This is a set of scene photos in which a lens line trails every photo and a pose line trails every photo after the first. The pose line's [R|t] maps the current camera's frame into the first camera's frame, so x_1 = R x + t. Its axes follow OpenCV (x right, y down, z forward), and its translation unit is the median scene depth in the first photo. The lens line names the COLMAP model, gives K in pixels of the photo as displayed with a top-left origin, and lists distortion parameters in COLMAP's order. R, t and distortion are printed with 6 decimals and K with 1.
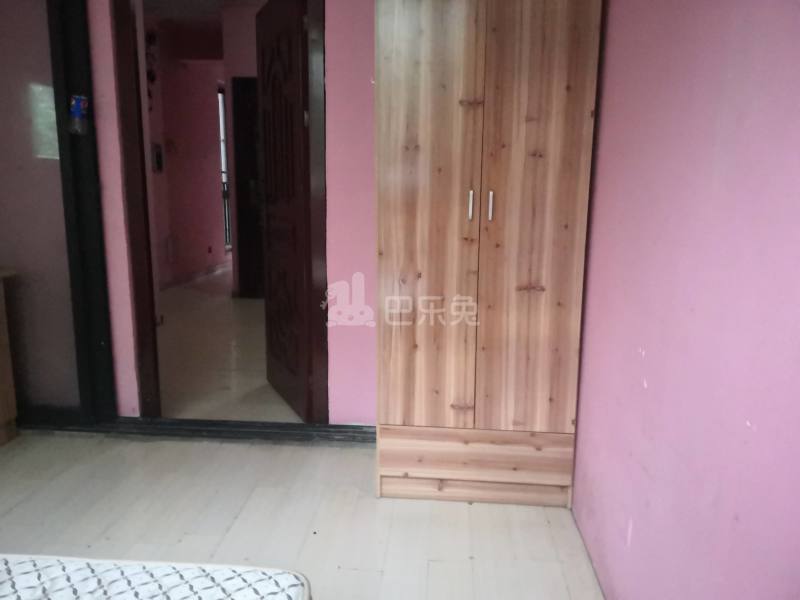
lens RADIAL K [[583.2, 0, 400.0], [0, 583.2, 293.6], [0, 0, 1]] dist [0.109839, -0.168990]
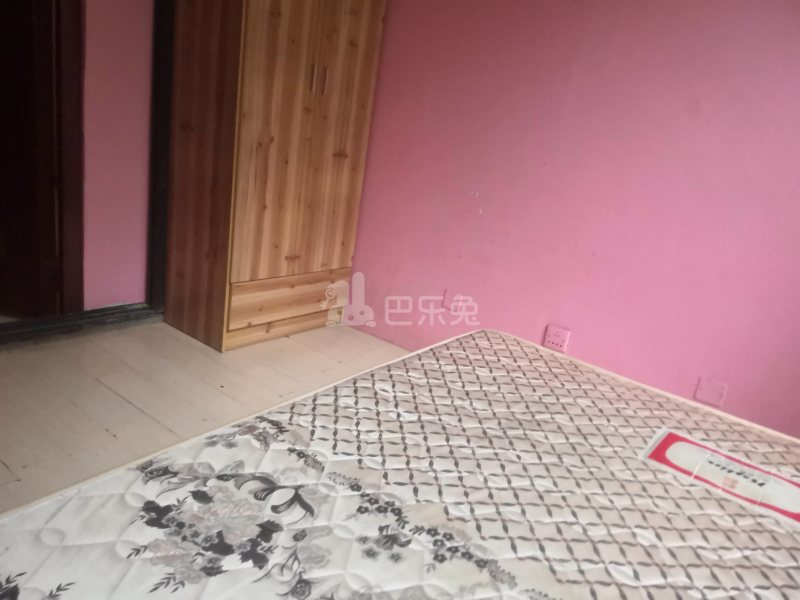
lens RADIAL K [[583.2, 0, 400.0], [0, 583.2, 293.6], [0, 0, 1]] dist [0.109839, -0.168990]
pose [[0.540184, -0.164764, 0.825260, -0.763004], [0.003829, 0.981118, 0.193375, 0.037500], [-0.841538, -0.101298, 0.530615, 0.182144]]
